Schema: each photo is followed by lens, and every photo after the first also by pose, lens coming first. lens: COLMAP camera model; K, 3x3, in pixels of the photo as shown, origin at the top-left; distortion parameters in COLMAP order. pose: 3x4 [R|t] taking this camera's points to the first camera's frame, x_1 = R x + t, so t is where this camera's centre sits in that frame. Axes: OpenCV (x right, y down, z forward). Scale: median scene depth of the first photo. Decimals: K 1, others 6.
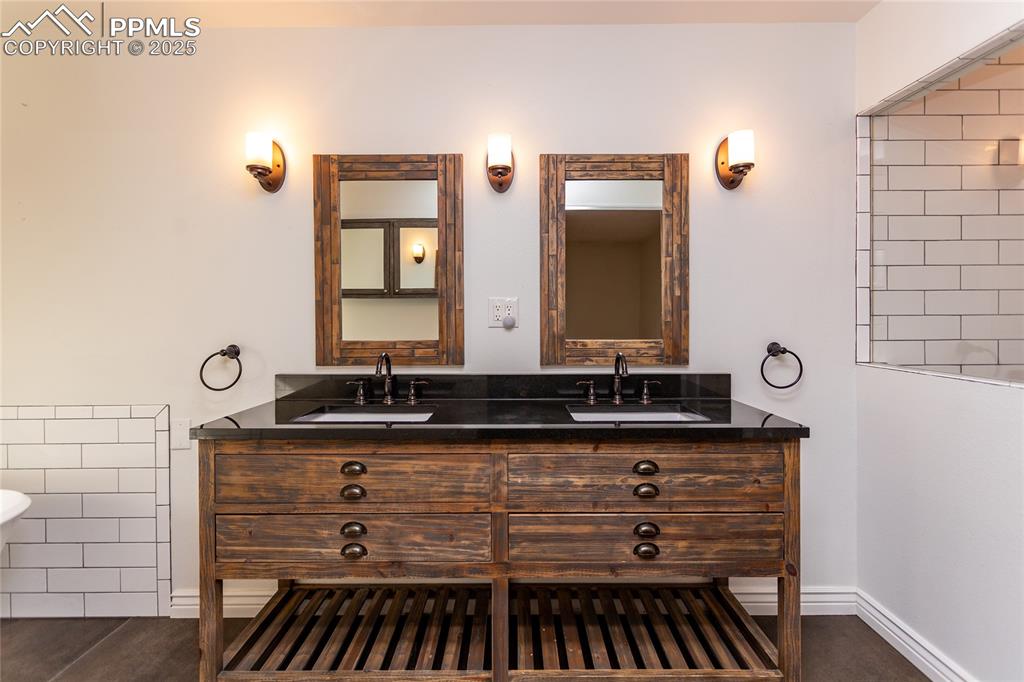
lens RADIAL K [[495.9, 0, 493.3], [0, 495.9, 321.2], [0, 0, 1]] dist [-0.001321, 0.000416]
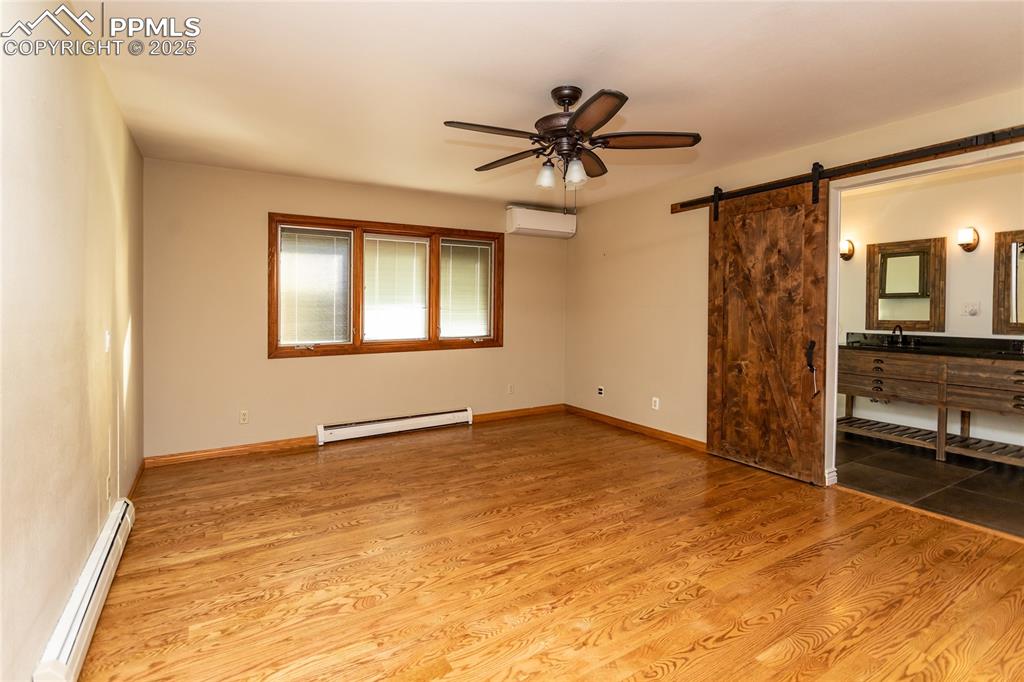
lens RADIAL K [[495.9, 0, 493.3], [0, 495.9, 321.2], [0, 0, 1]] dist [-0.001321, 0.000416]
pose [[0.535199, 0.025981, -0.844327, 0.788114], [-0.012138, 0.999660, 0.023067, 0.013521], [0.844639, -0.002097, 0.535332, -2.029664]]
